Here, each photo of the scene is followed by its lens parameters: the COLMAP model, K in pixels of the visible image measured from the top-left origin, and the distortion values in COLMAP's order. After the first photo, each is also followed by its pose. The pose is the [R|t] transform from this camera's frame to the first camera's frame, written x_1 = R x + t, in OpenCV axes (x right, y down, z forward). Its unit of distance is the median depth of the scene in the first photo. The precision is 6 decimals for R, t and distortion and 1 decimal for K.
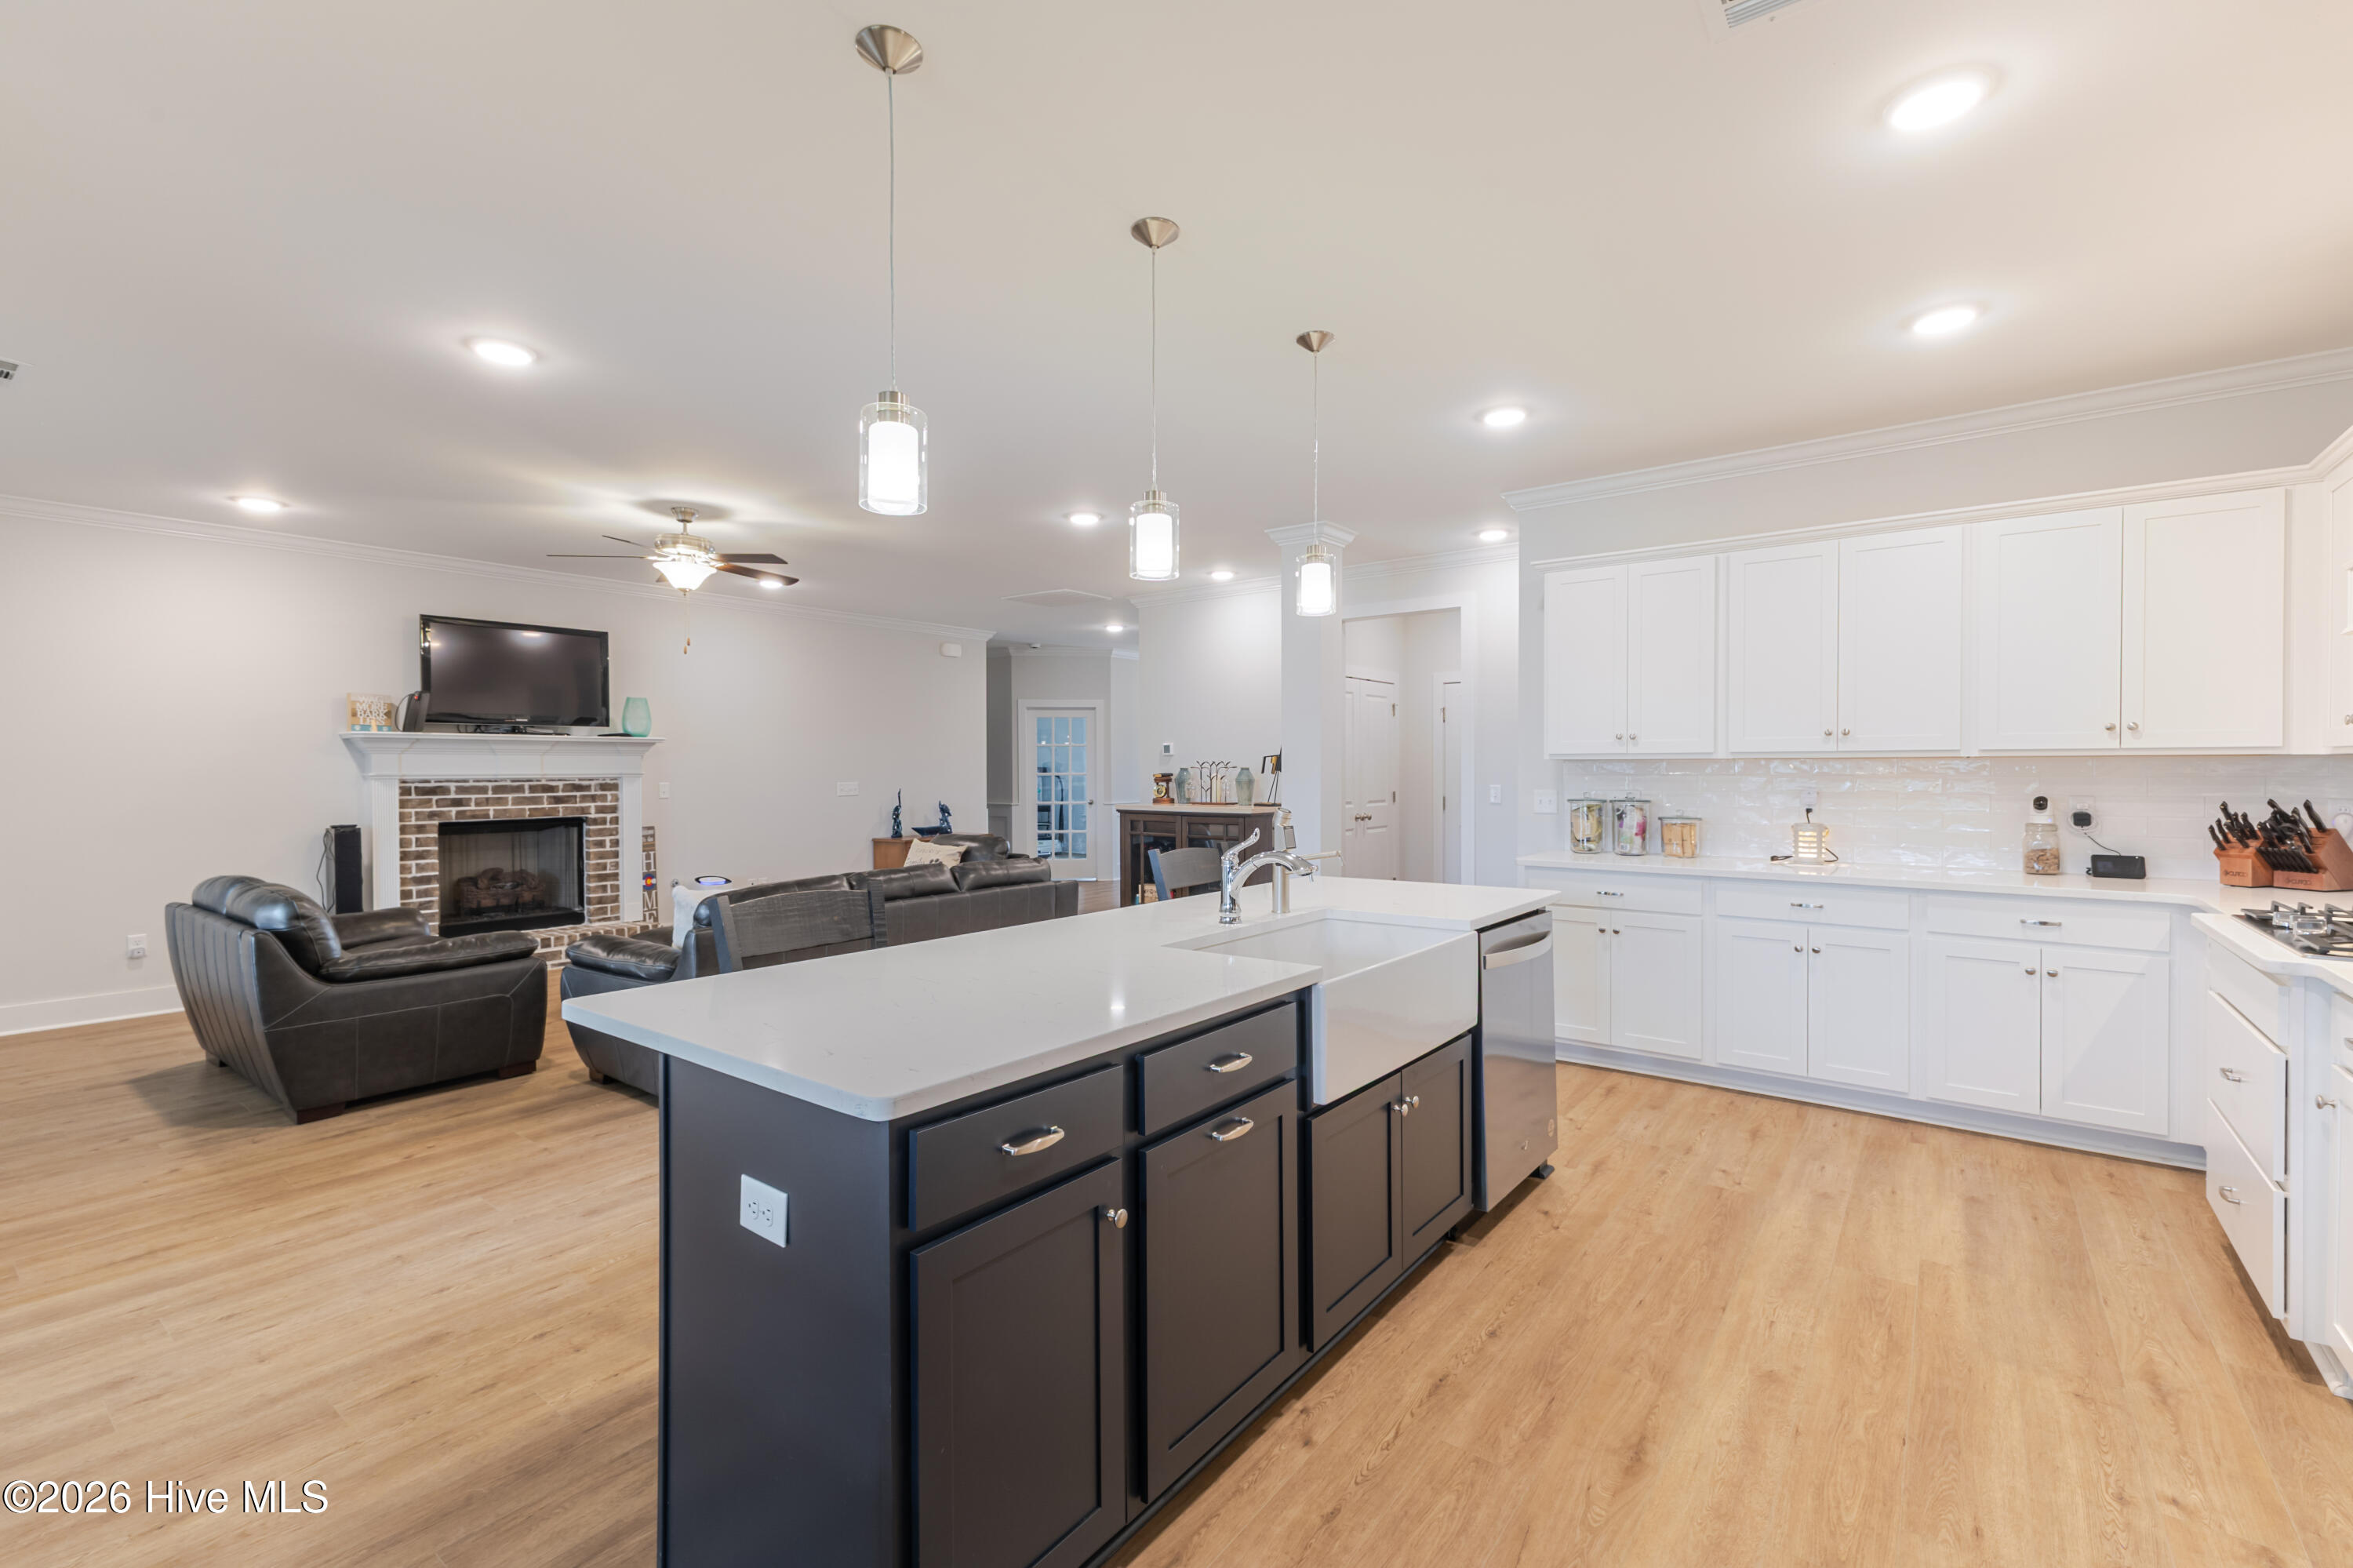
lens RADIAL K [[1020.2, 0, 1180.5], [0, 1020.2, 776.2], [0, 0, 1]] dist [0.000004, -0.000010]
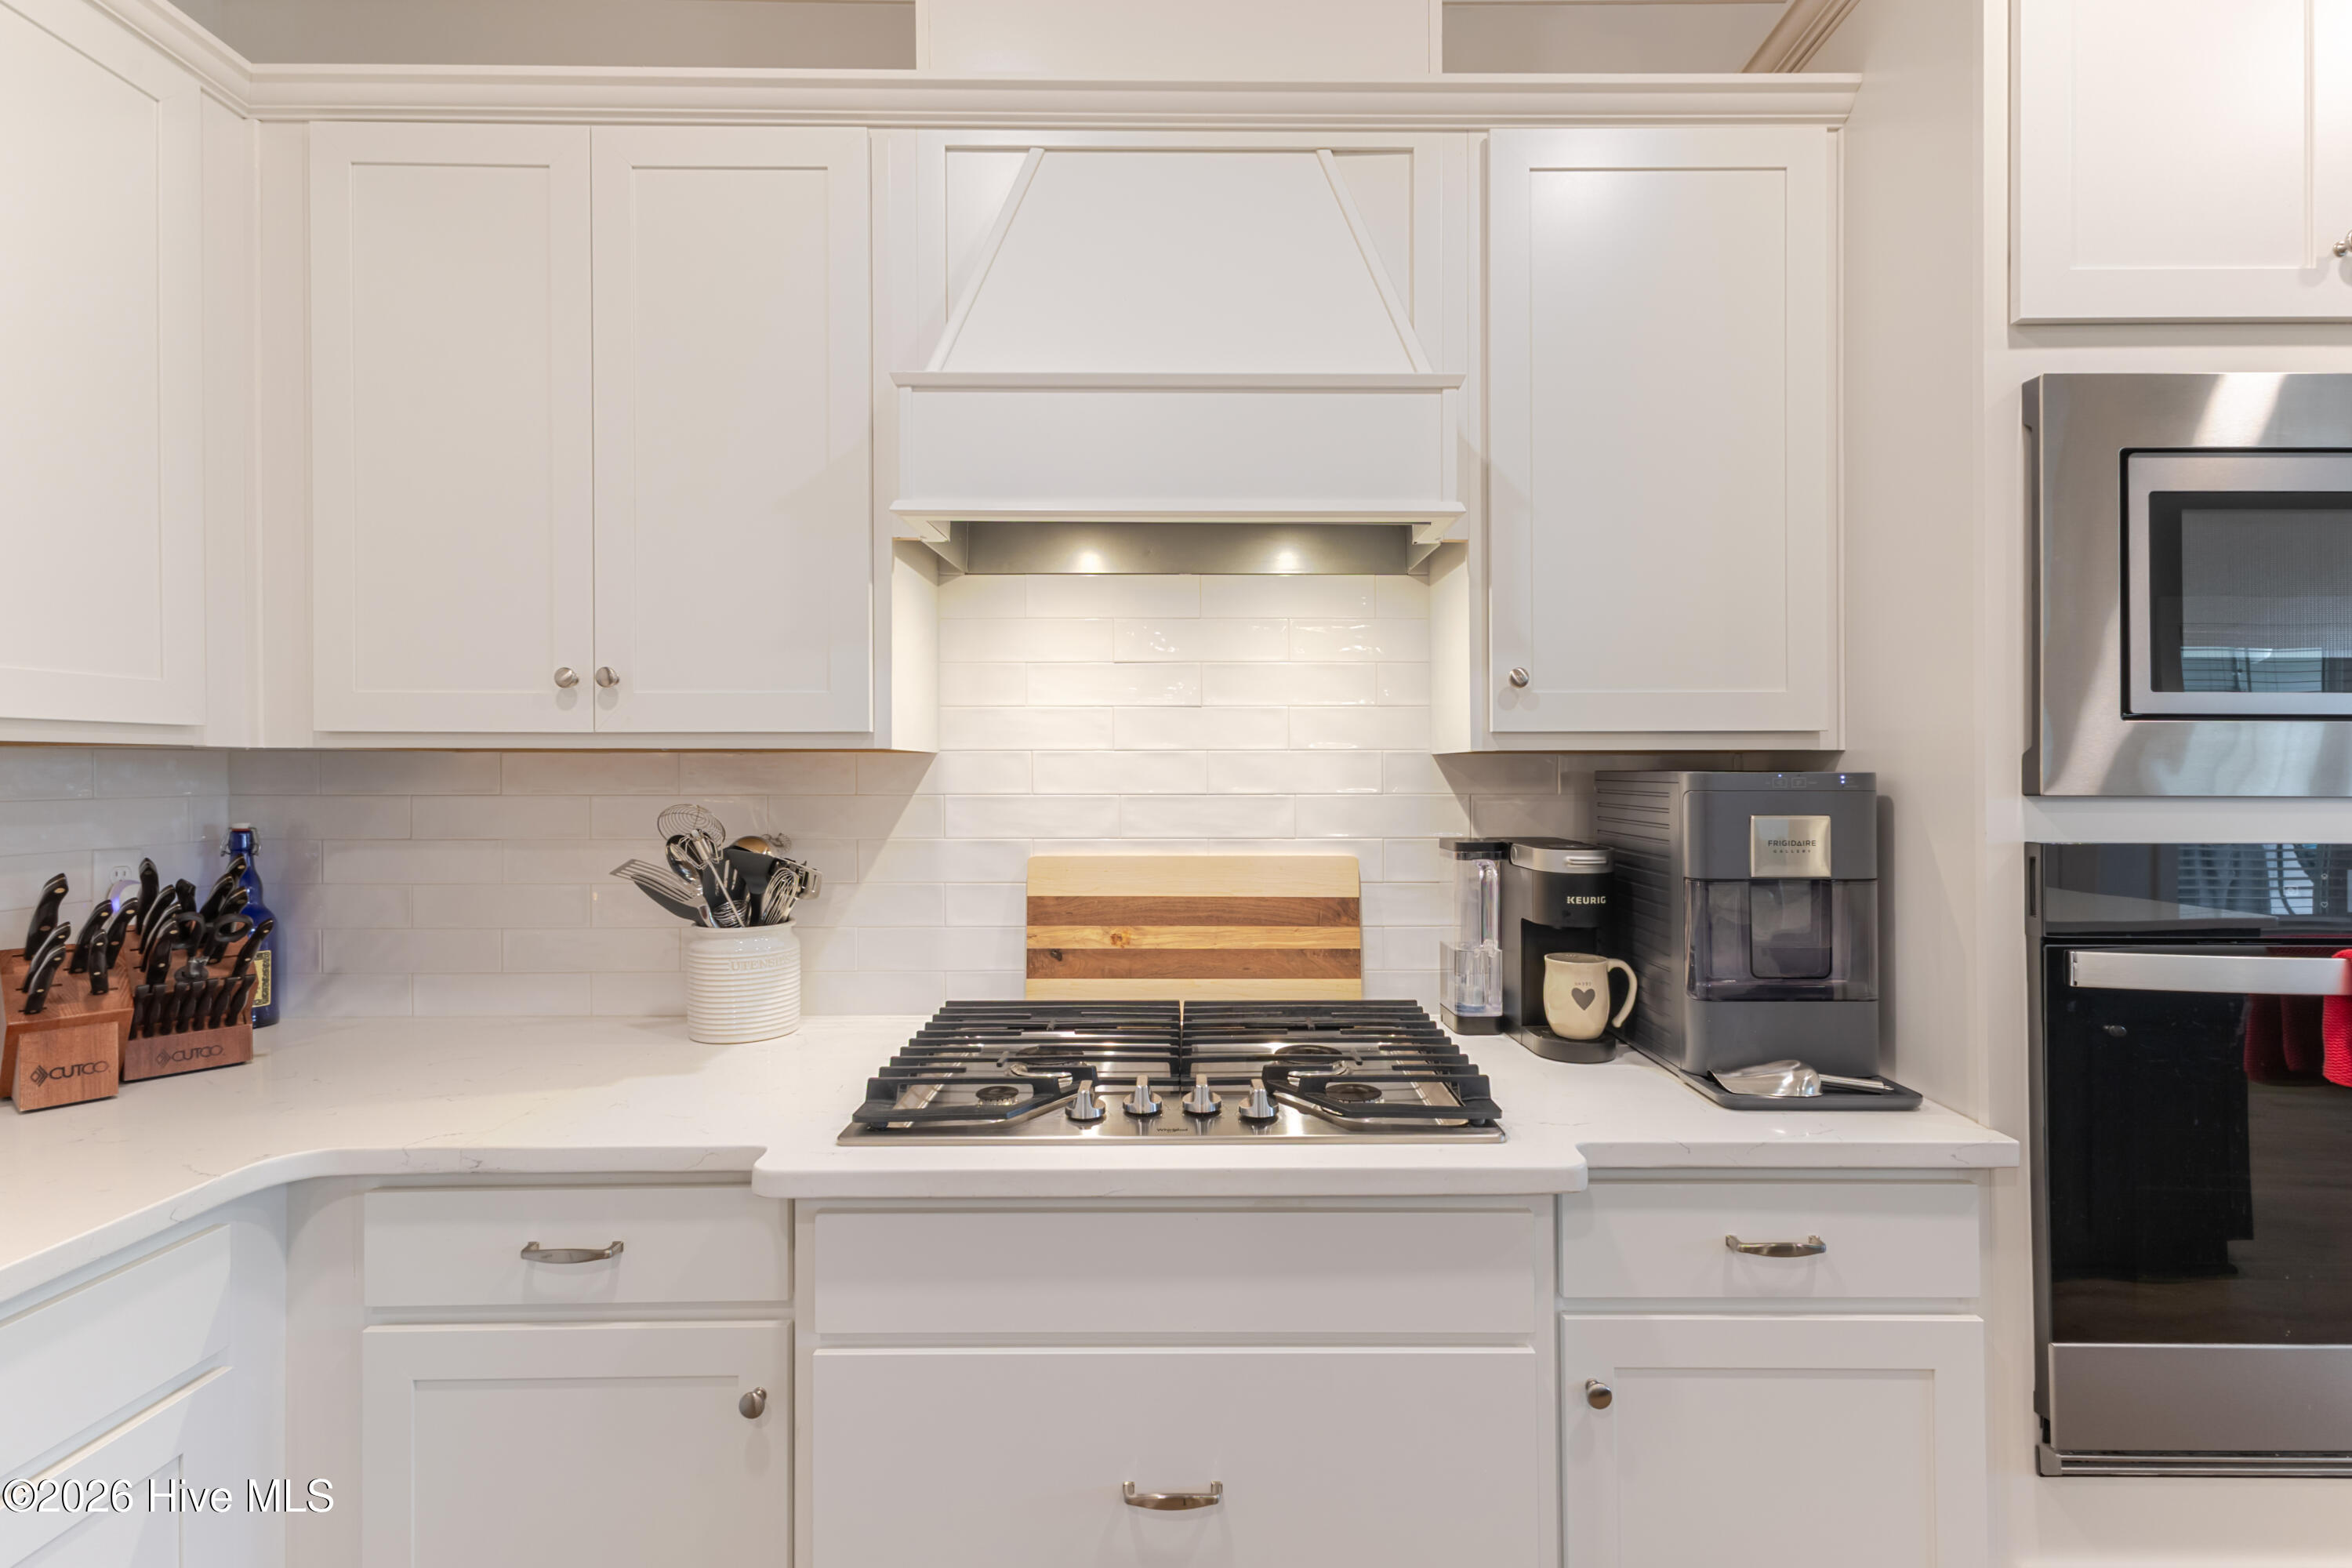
lens RADIAL K [[1019.7, 0, 1180.0], [0, 1019.7, 776.2], [0, 0, 1]] dist [0.000004, -0.000010]
pose [[-0.614207, -0.000869, 0.789145, 0.221517], [0.005477, 0.999971, 0.005364, -0.004314], [-0.789126, 0.007617, -0.614184, 0.482480]]
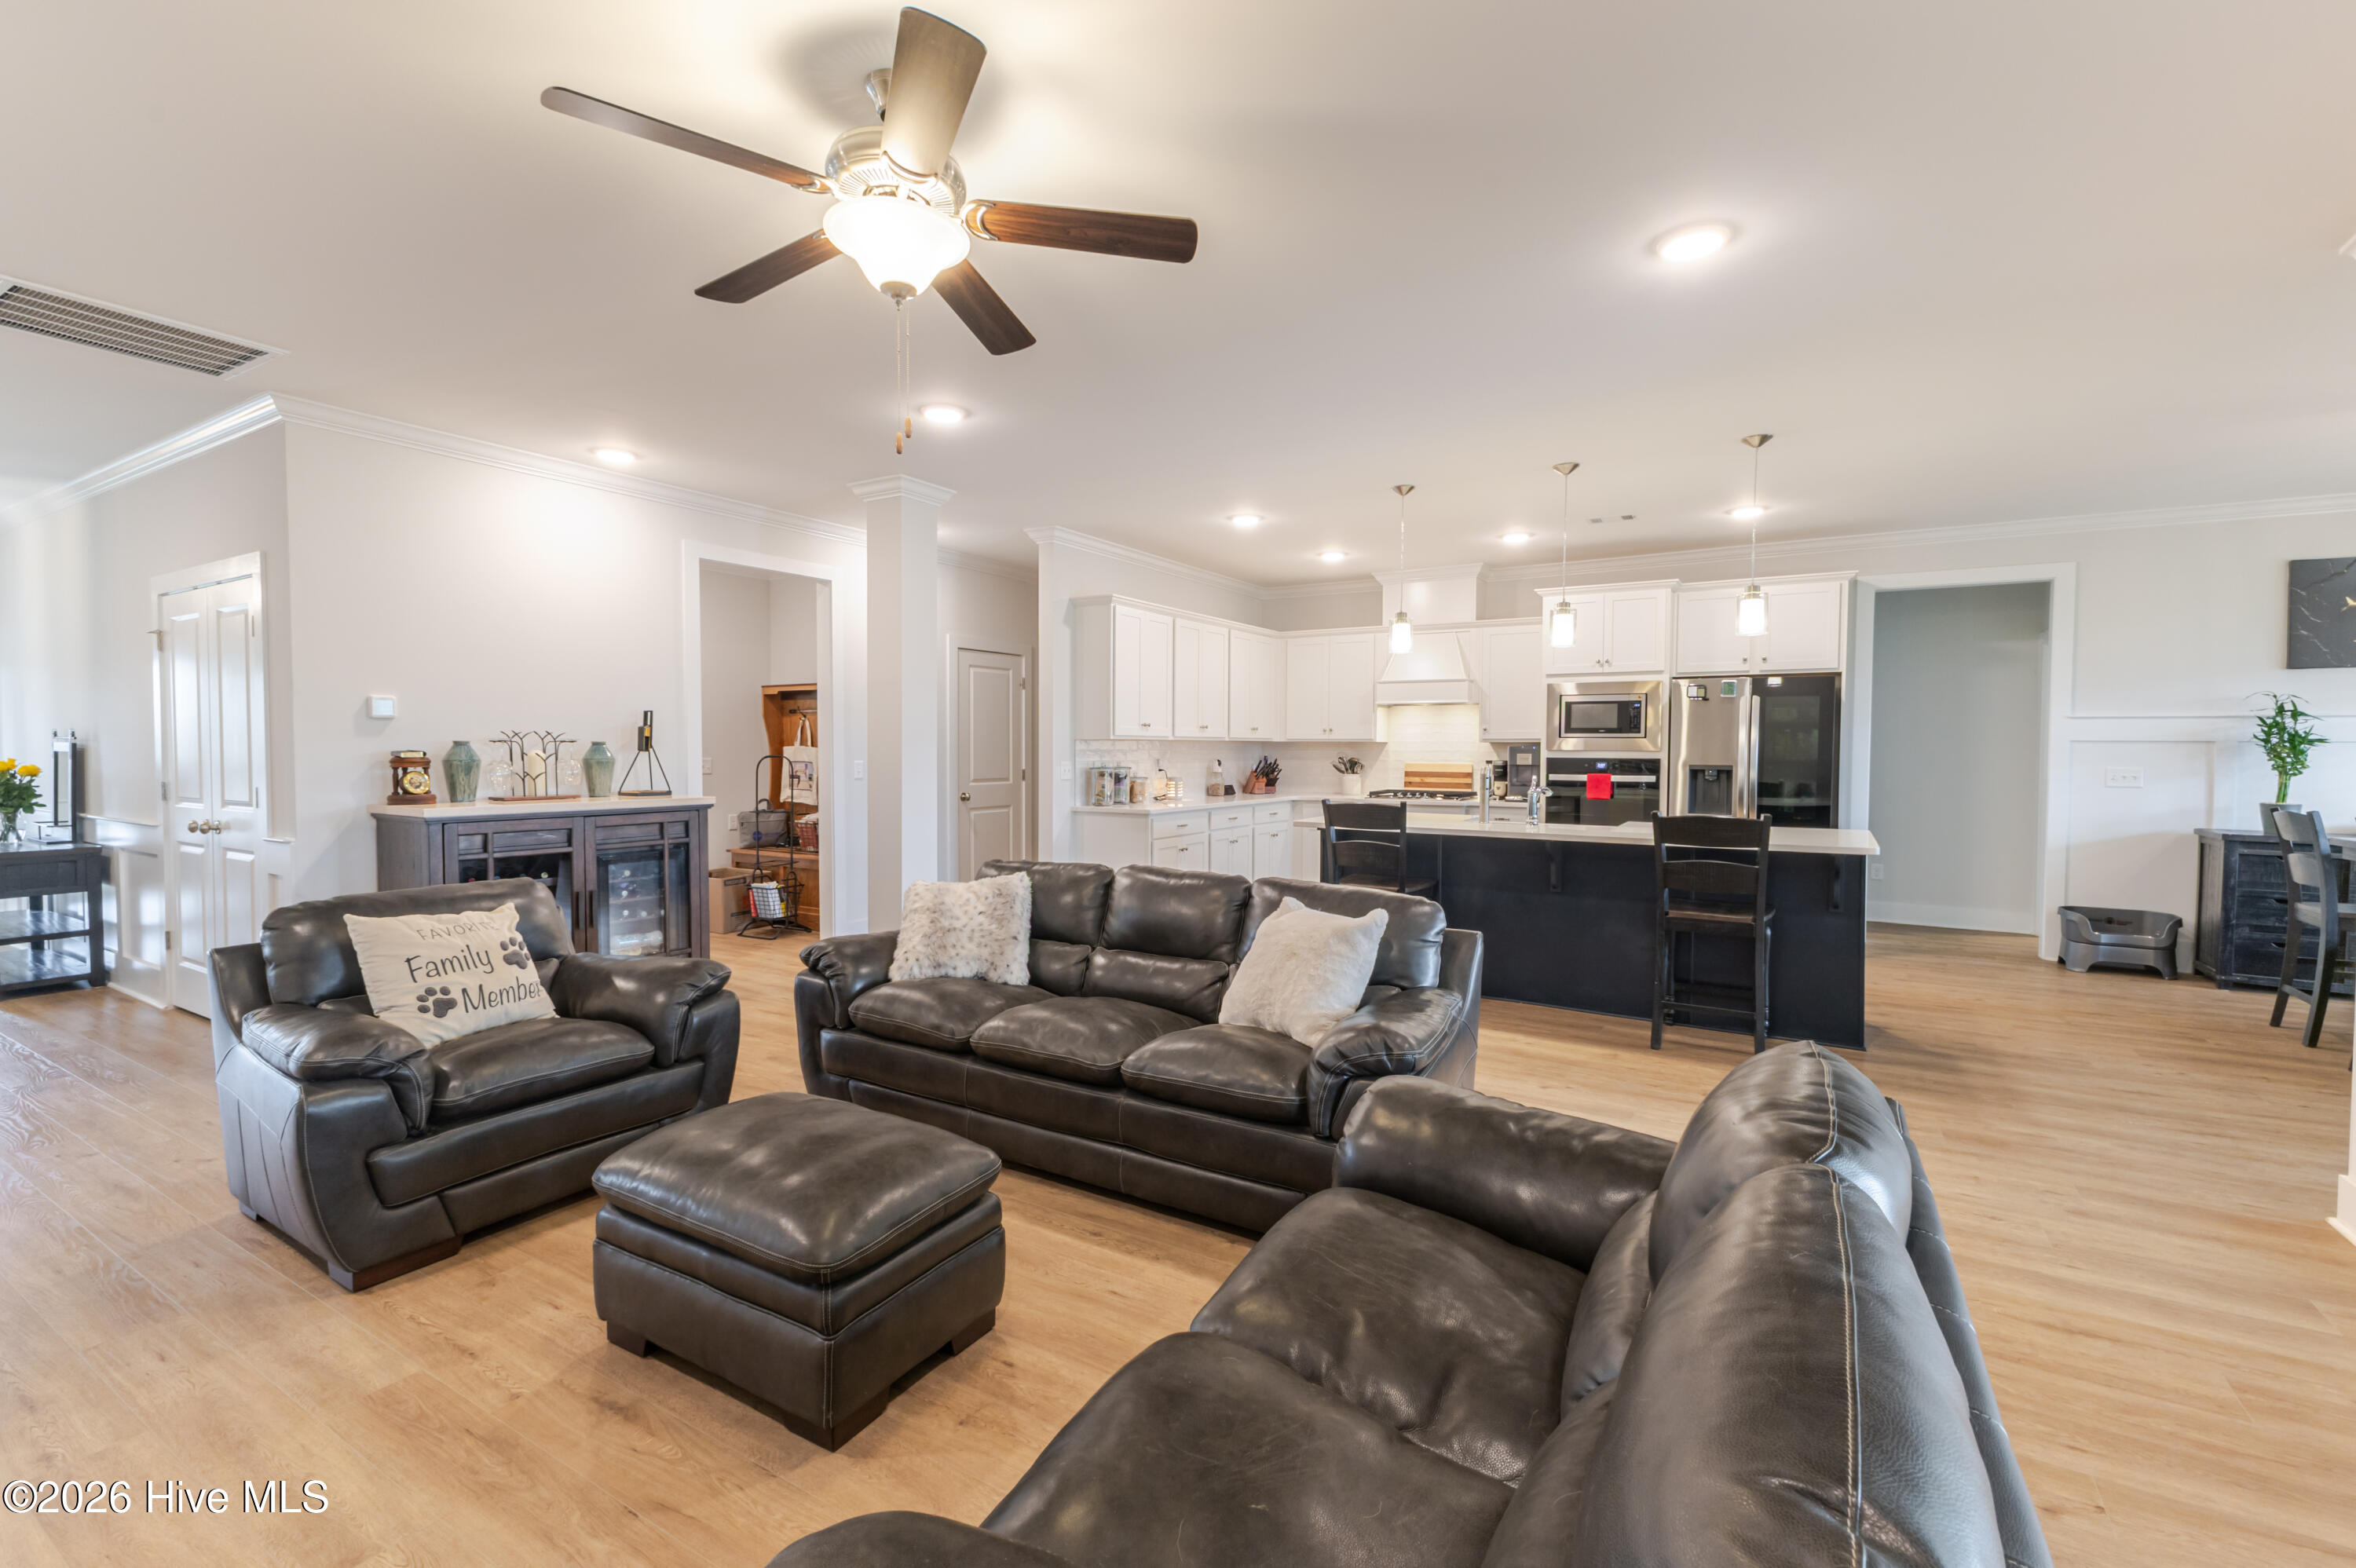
lens RADIAL K [[1021.4, 0, 1182.0], [0, 1021.4, 776.2], [0, 0, 1]] dist [0.000004, -0.000010]
pose [[-0.111209, -0.025291, 0.993475, -0.730449], [0.005822, 0.999642, 0.026100, -0.001360], [-0.993780, 0.008687, -0.111022, 0.756622]]
